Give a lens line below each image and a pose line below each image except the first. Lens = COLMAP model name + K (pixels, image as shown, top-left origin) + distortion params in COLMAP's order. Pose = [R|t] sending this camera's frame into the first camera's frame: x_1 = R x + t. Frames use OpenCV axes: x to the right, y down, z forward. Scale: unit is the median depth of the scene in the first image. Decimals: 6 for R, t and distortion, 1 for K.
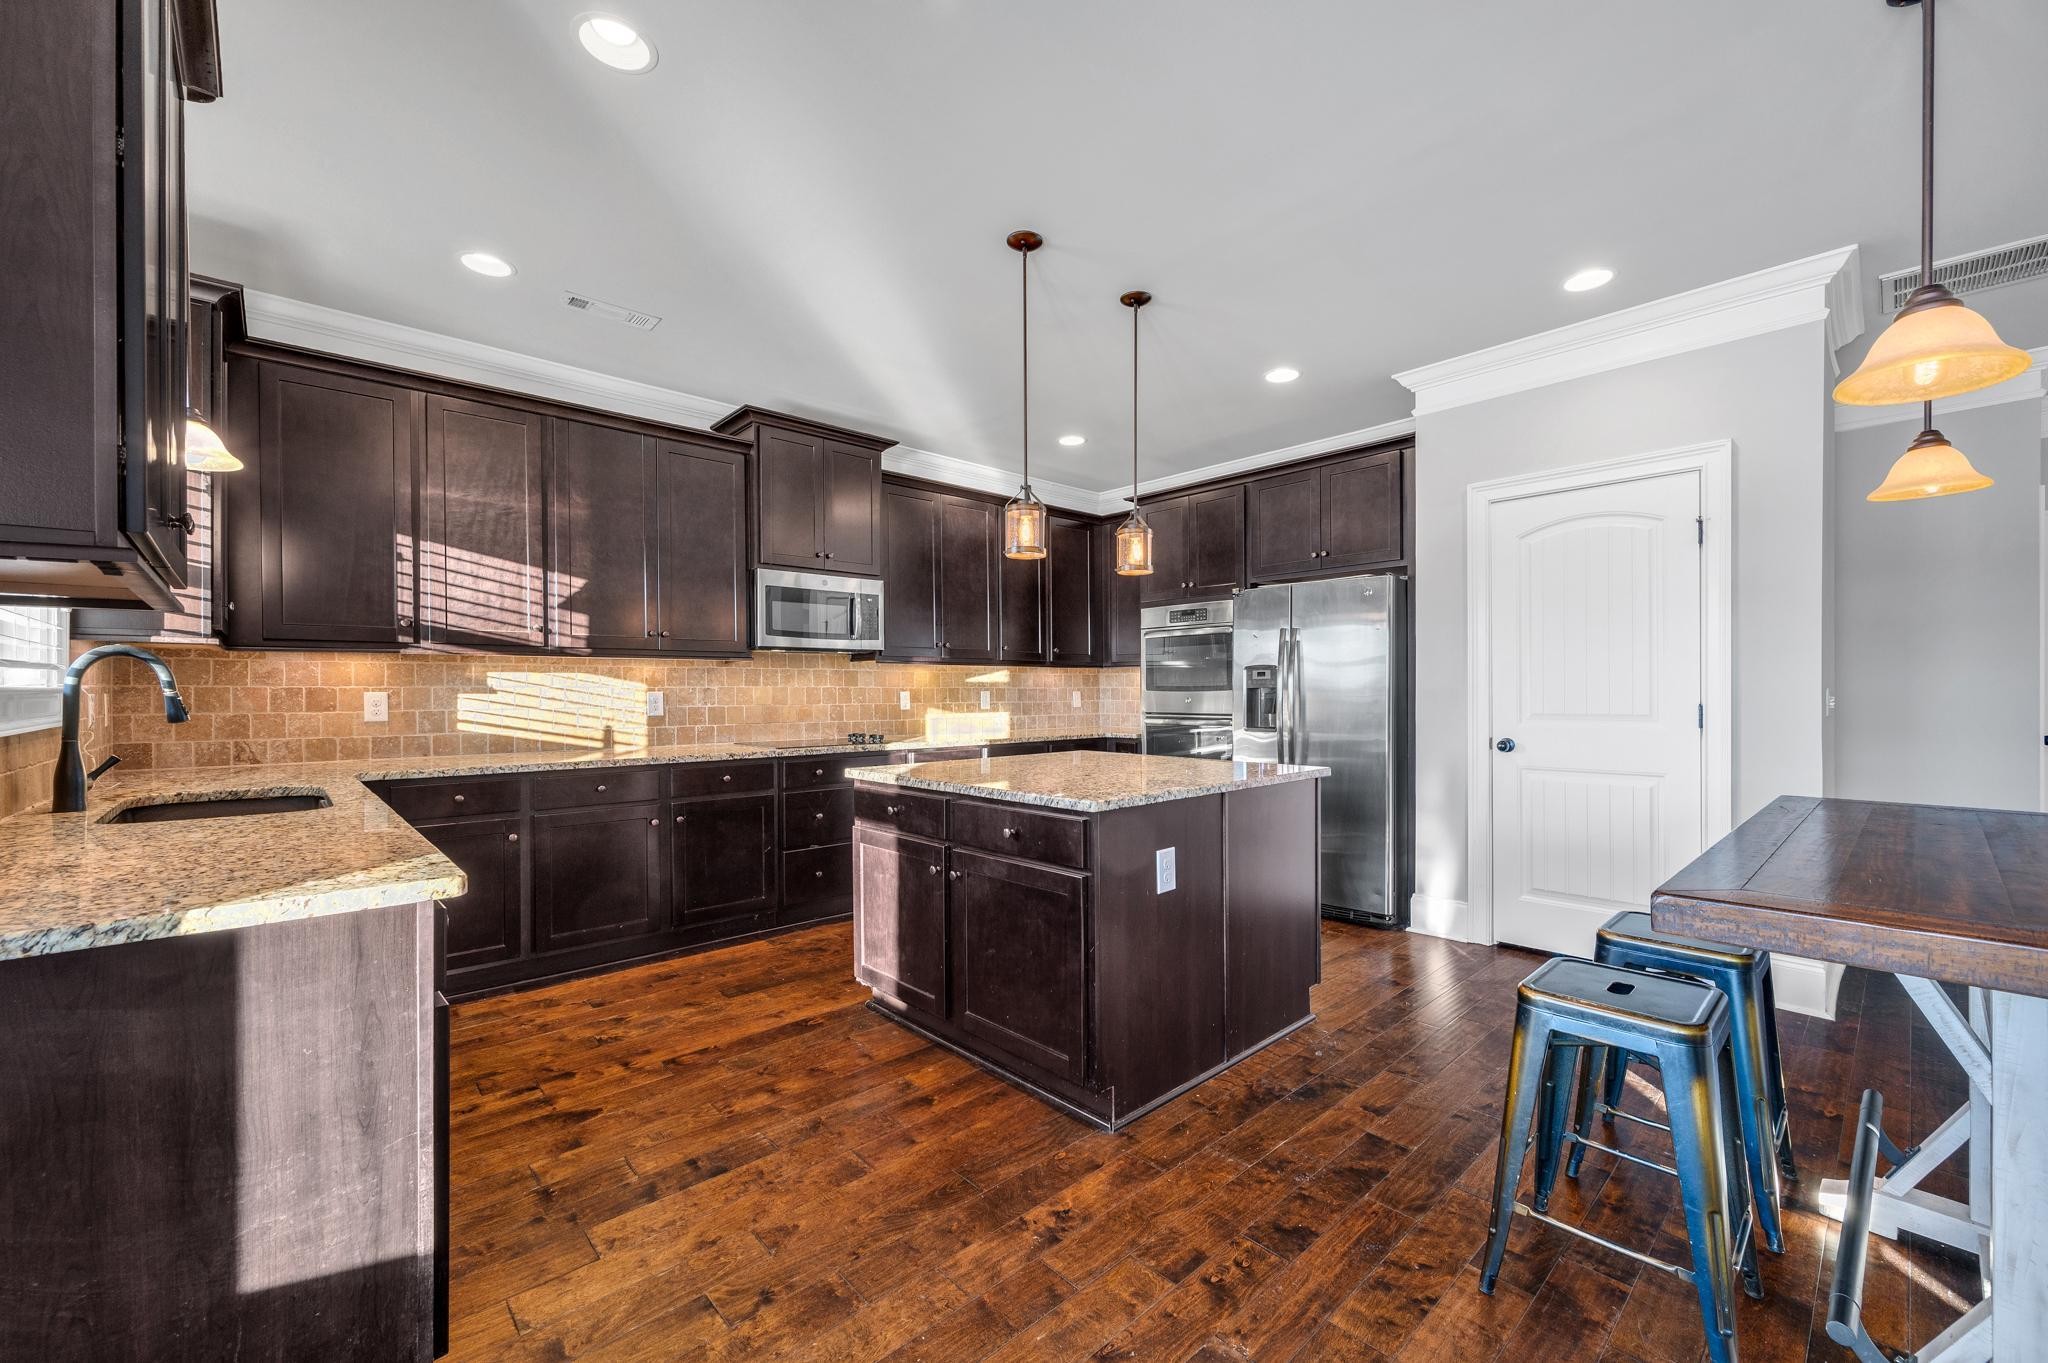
lens RADIAL K [[821.6, 0, 1027.3], [0, 821.6, 693.9], [0, 0, 1]] dist [0.000306, 0.000038]
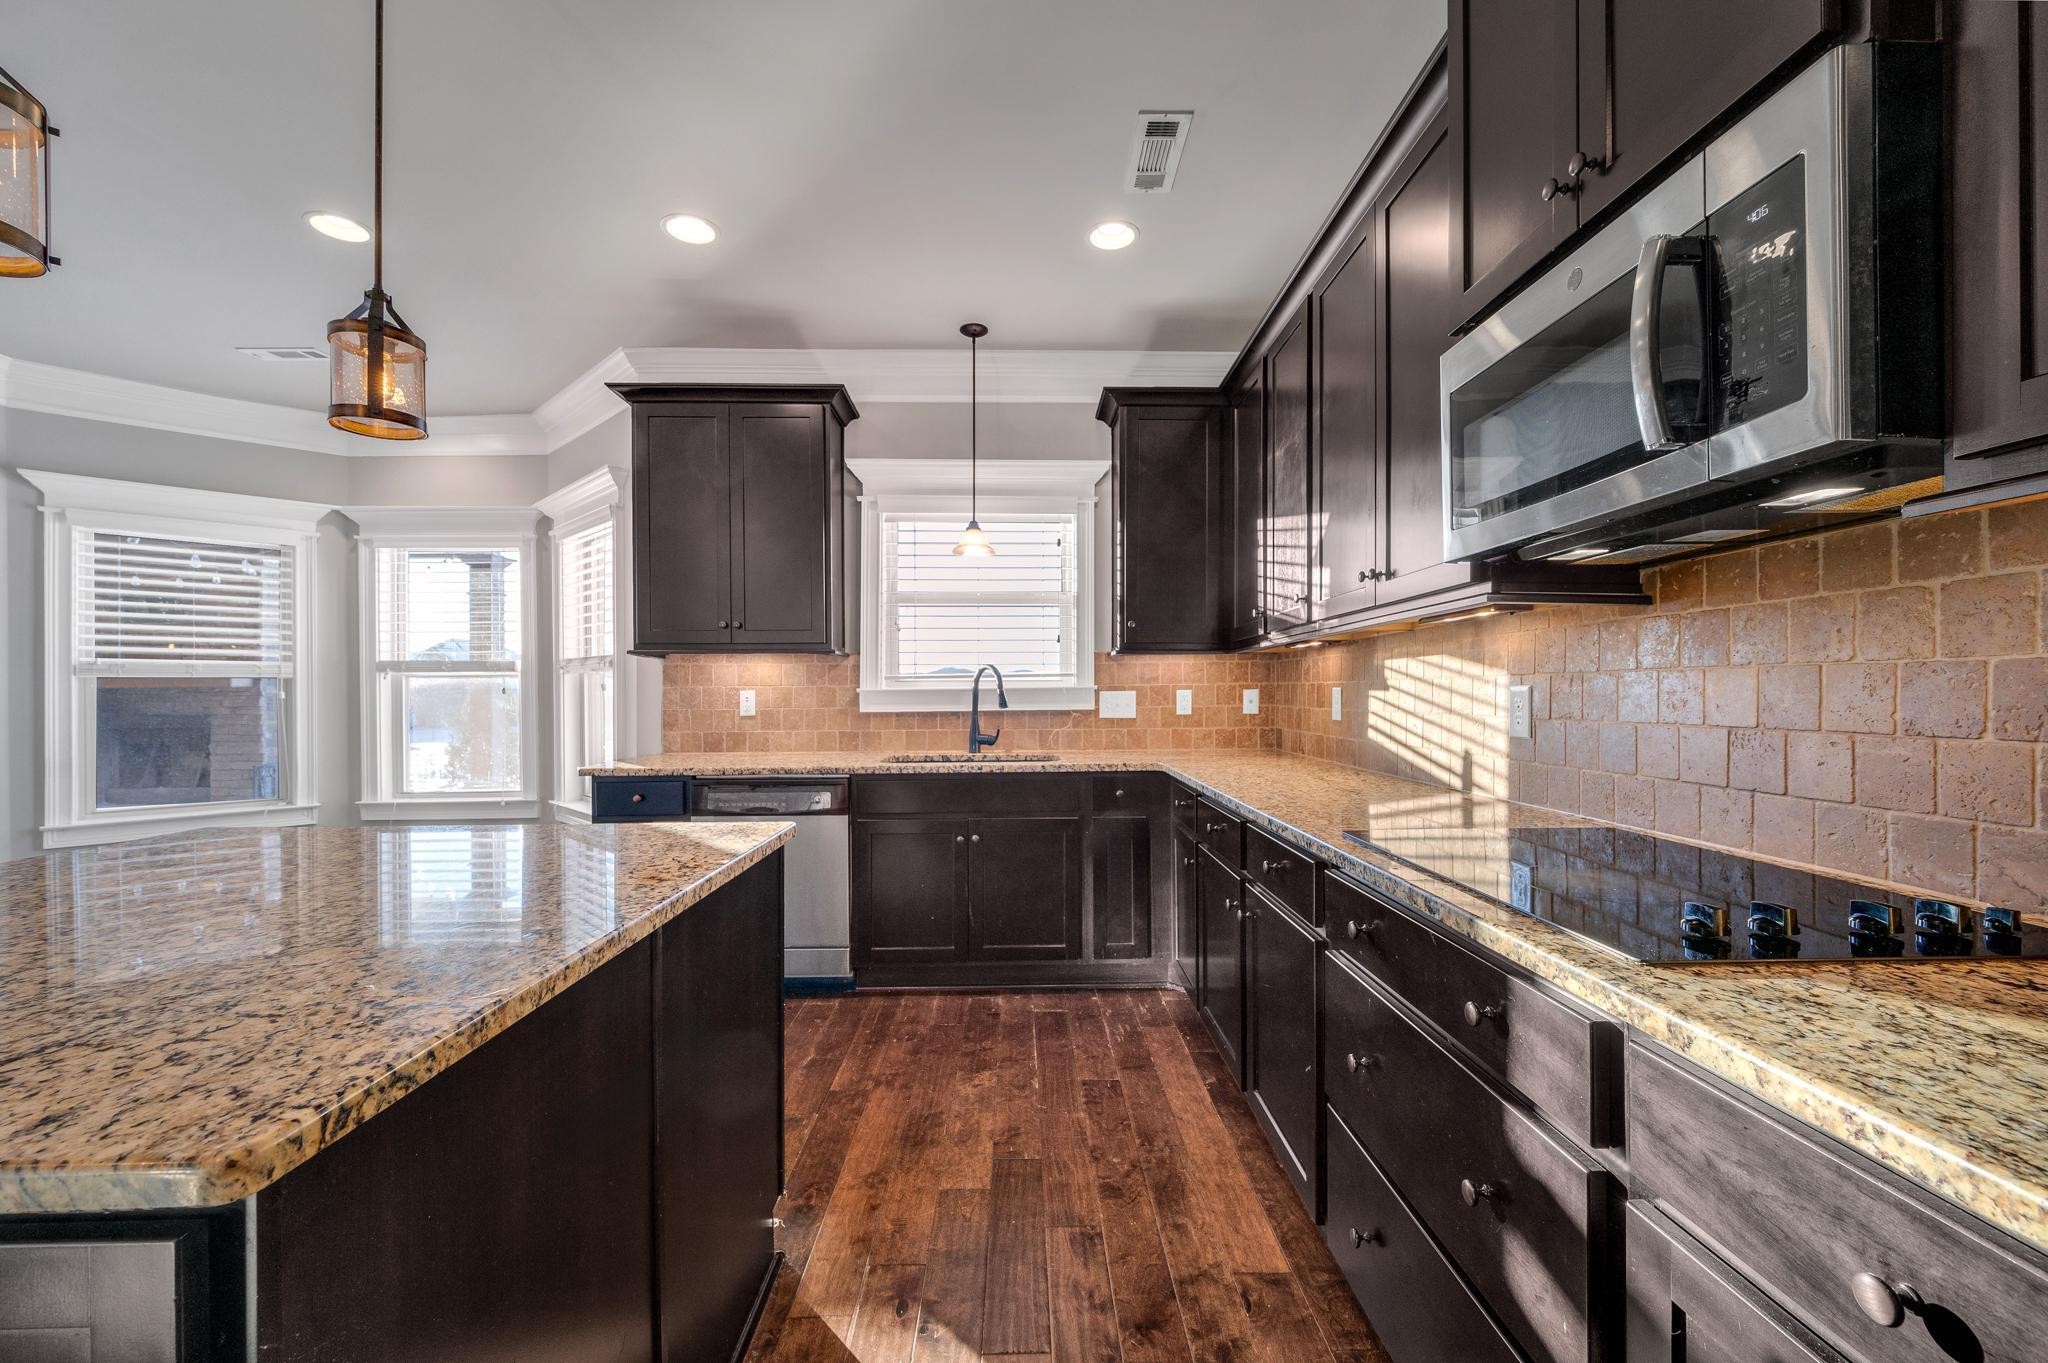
lens RADIAL K [[821.6, 0, 1027.3], [0, 821.6, 693.9], [0, 0, 1]] dist [0.000306, 0.000038]
pose [[-0.668799, 0.007814, -0.743402, 0.091196], [0.008102, 0.999962, 0.003223, -0.002307], [0.743399, -0.003868, -0.668837, 1.277246]]
